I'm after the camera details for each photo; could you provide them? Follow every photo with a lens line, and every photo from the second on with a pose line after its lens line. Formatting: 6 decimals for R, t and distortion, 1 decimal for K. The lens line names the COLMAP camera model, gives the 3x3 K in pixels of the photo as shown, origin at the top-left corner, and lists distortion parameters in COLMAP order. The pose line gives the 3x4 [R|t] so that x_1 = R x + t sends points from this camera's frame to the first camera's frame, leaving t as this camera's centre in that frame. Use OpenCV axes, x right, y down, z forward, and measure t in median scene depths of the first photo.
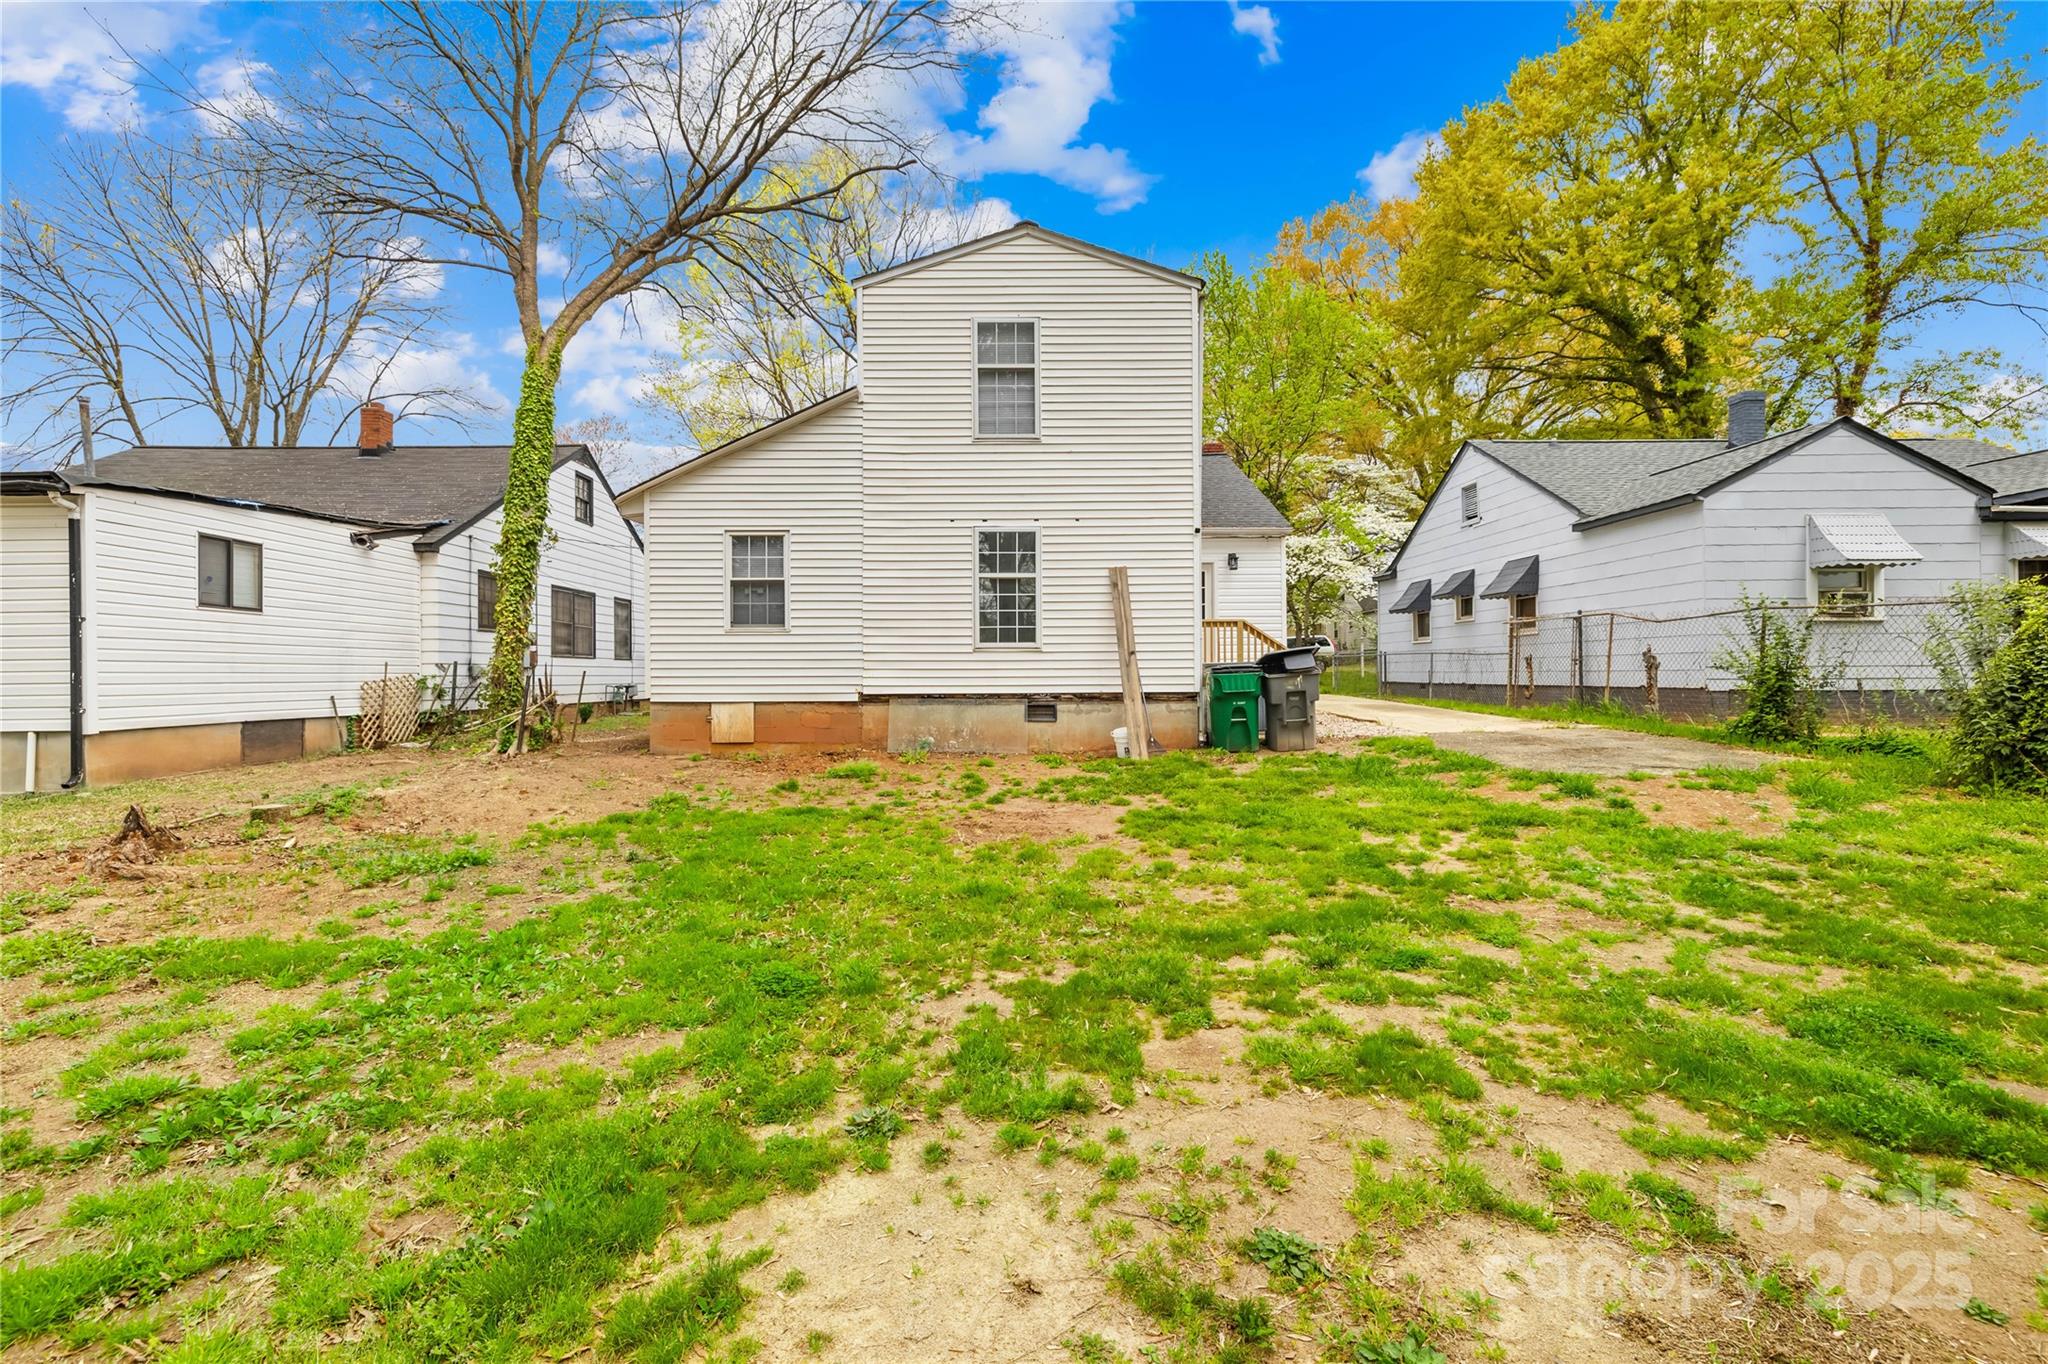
lens RADIAL K [[841.3, 0, 1024.0], [0, 841.3, 682.0], [0, 0, 1]] dist [-0.000487, -0.000110]
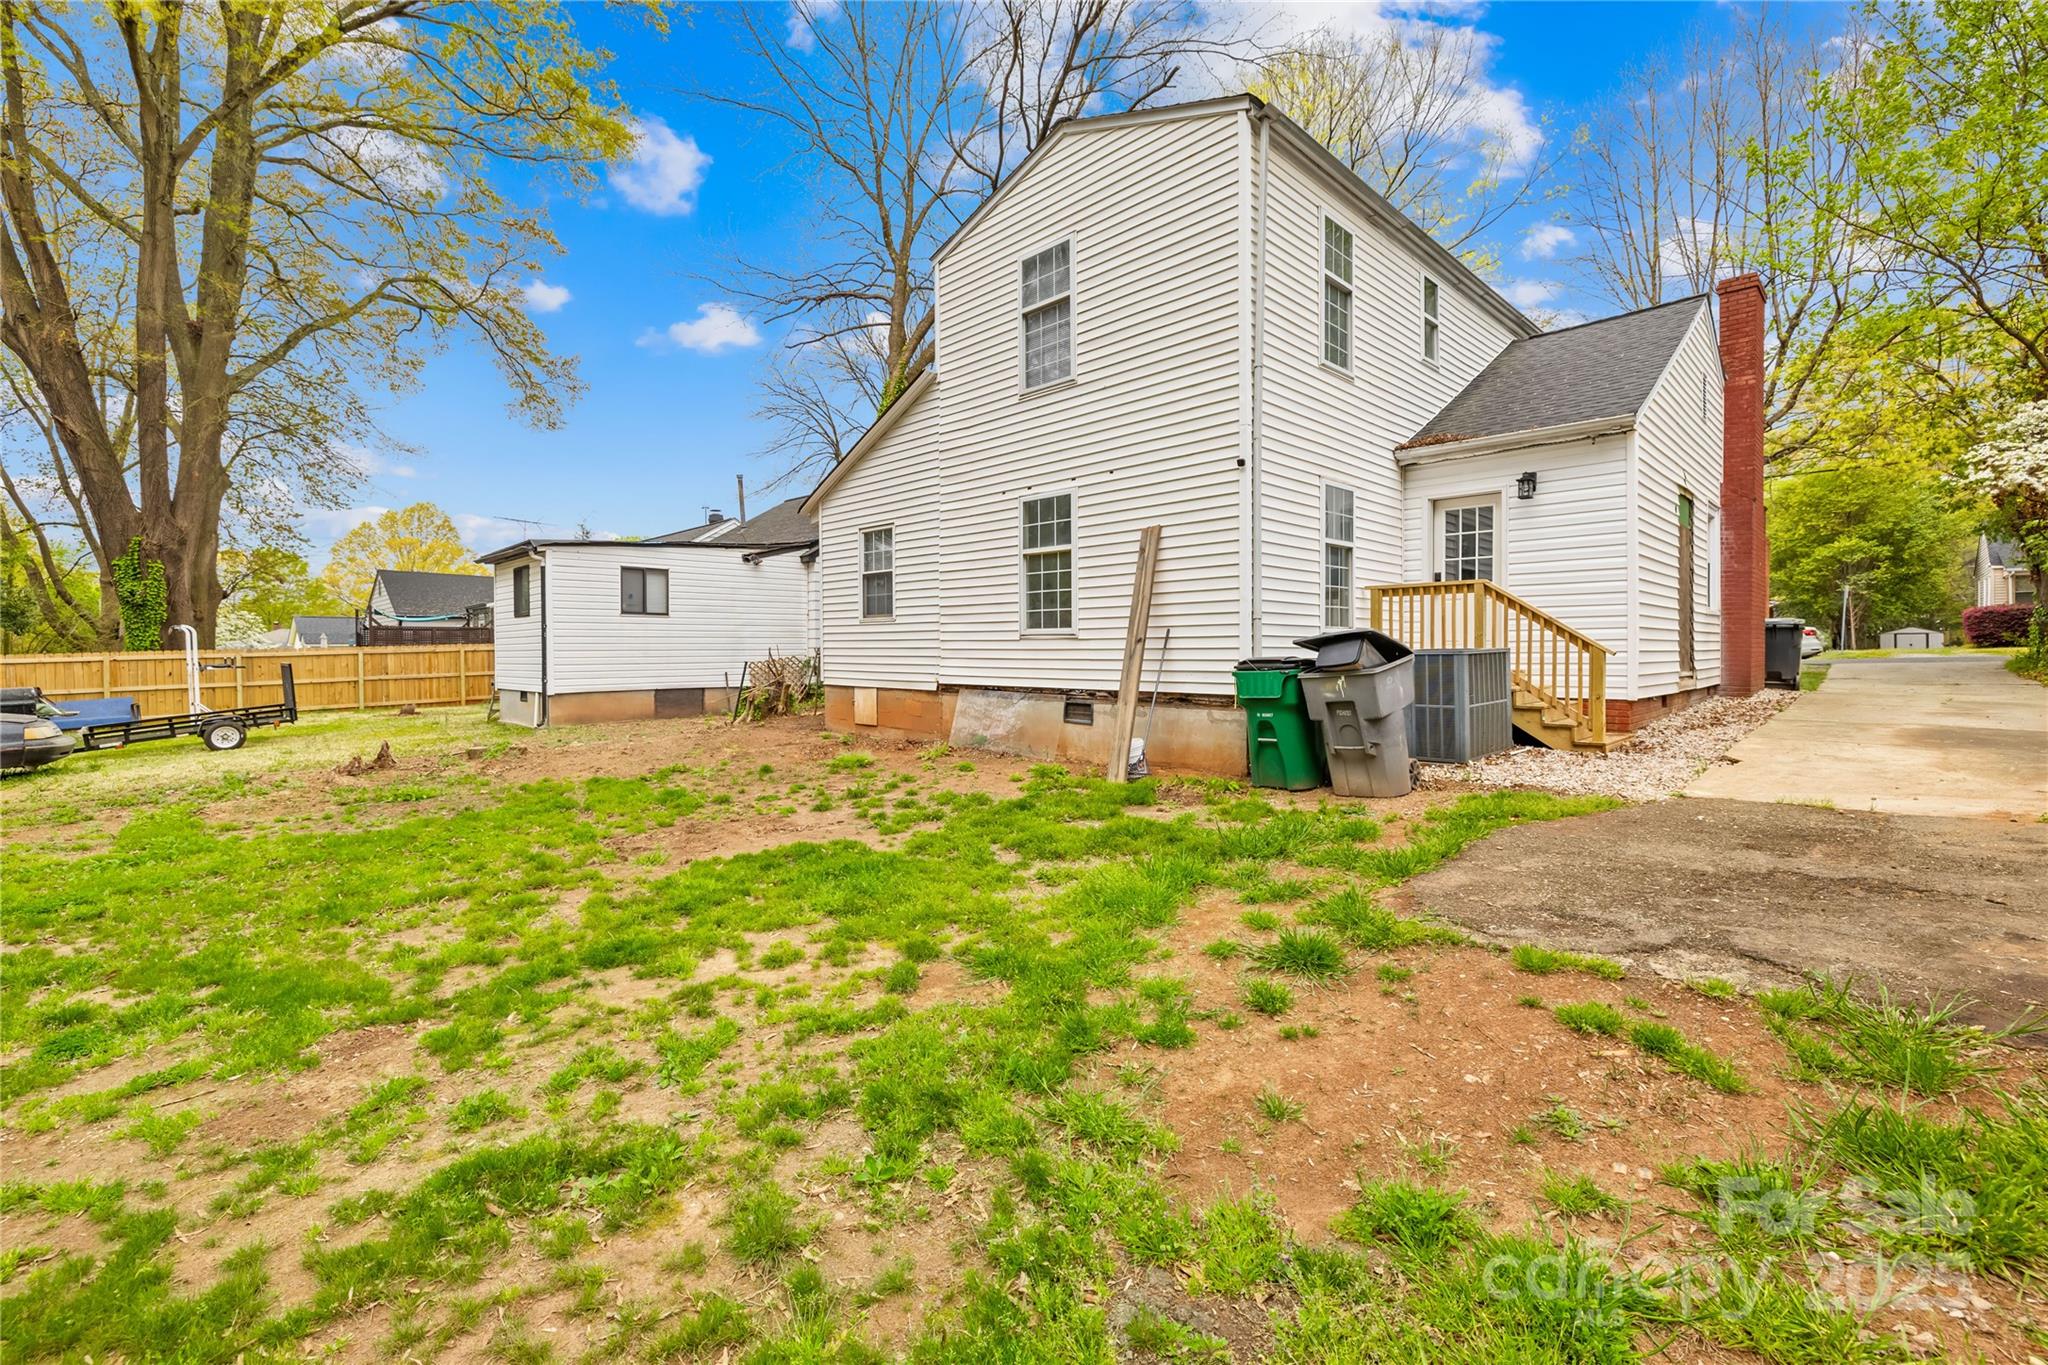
lens RADIAL K [[874.1, 0, 1017.8], [0, 874.1, 667.3], [0, 0, 1]] dist [-0.000394, -0.000056]
pose [[0.690020, 0.017891, -0.723569, 0.602388], [-0.007728, 0.999820, 0.017351, -0.022627], [0.723749, -0.006380, 0.690033, 0.367197]]
